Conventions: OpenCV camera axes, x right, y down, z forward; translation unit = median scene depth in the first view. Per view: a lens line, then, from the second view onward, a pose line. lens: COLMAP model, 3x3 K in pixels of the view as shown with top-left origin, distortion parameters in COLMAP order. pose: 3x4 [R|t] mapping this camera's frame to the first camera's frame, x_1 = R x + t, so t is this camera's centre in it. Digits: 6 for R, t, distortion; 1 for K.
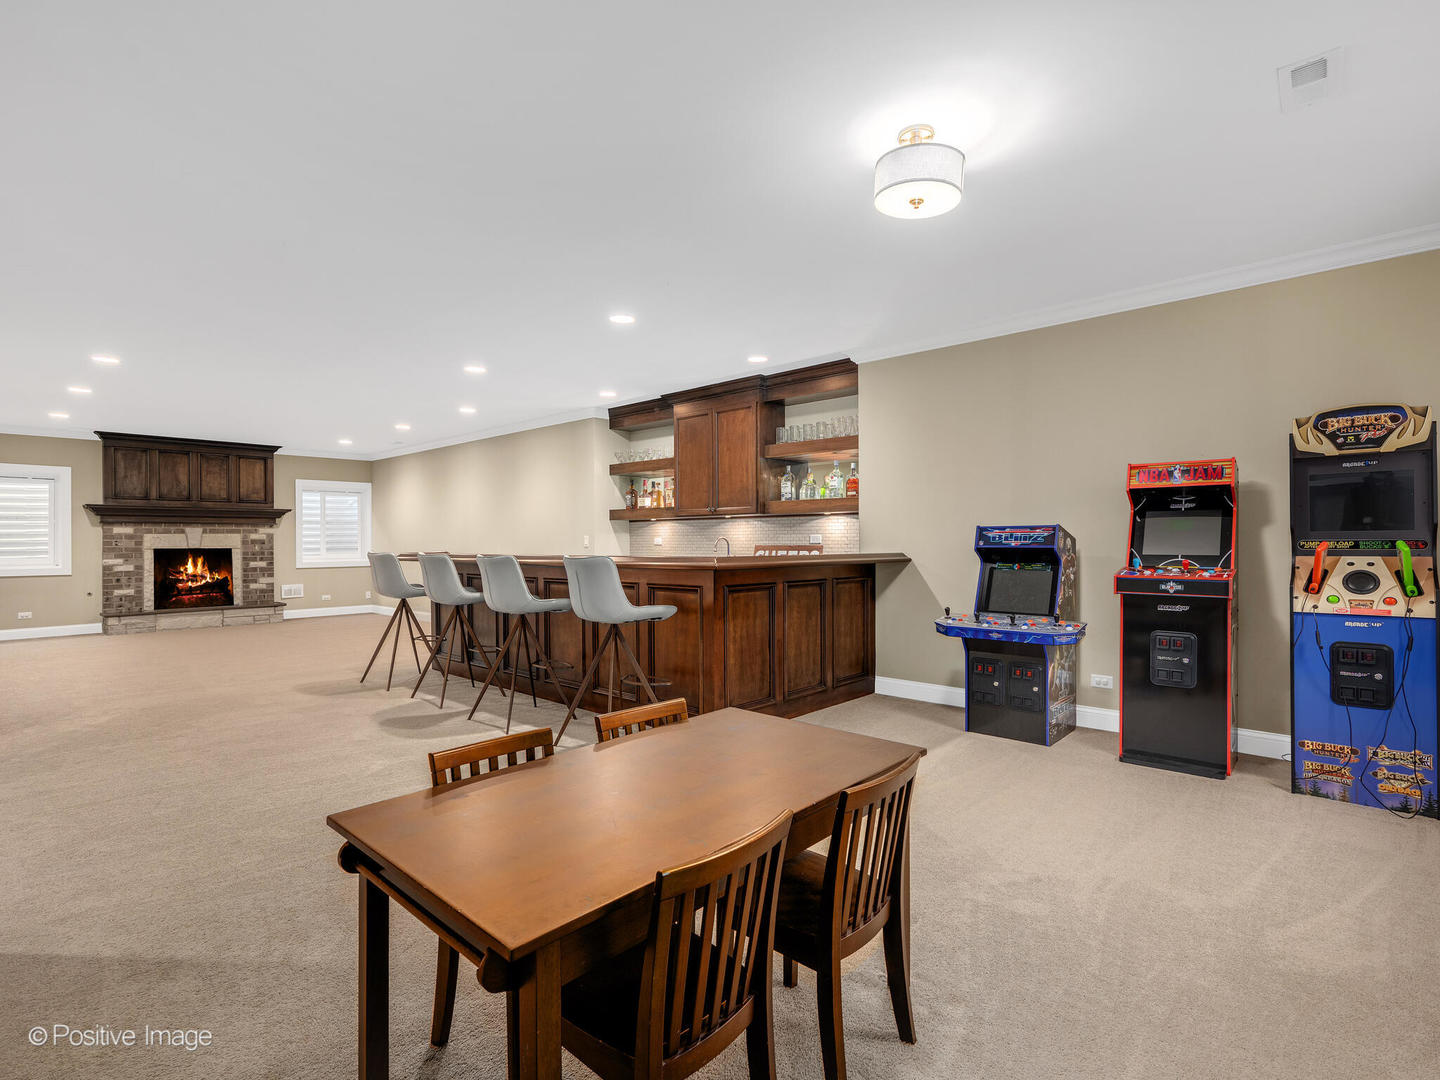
lens RADIAL K [[720.5, 0, 720.0], [0, 720.5, 540.0], [0, 0, 1]] dist [-0.002312, -0.000253]
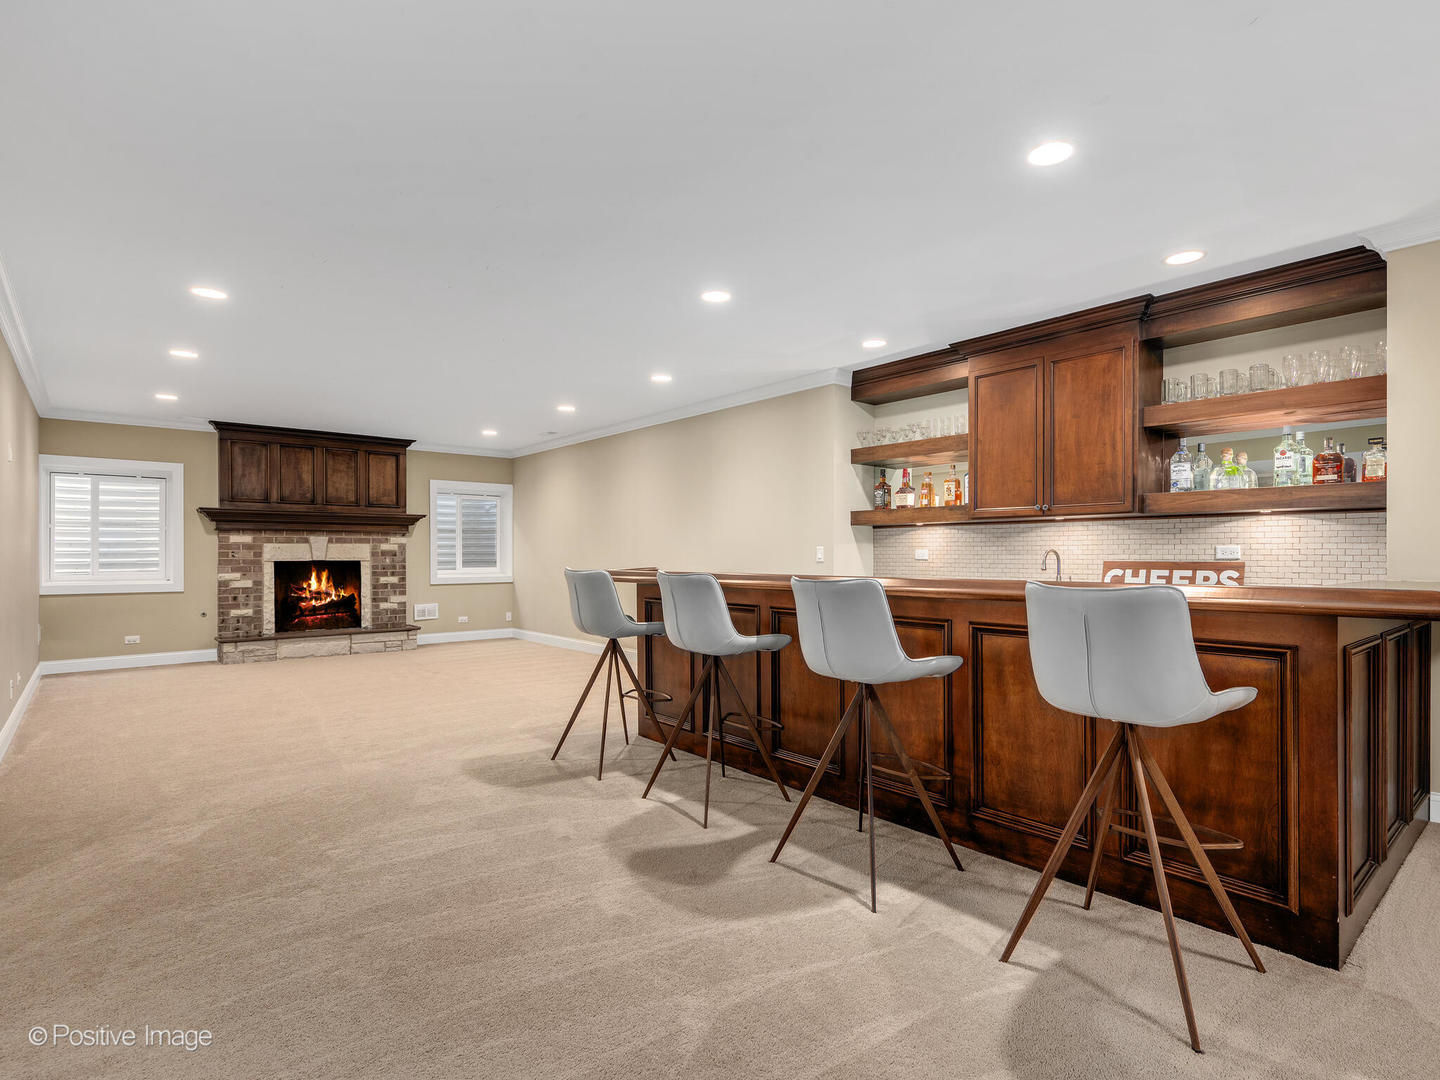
lens RADIAL K [[740.5, 0, 732.3], [0, 740.5, 553.7], [0, 0, 1]] dist [0.000761, -0.000100]
pose [[0.993358, 0.003865, -0.114998, -0.157821], [-0.003794, 0.999992, 0.000838, 0.000933], [0.115000, -0.000396, 0.993365, 0.204053]]
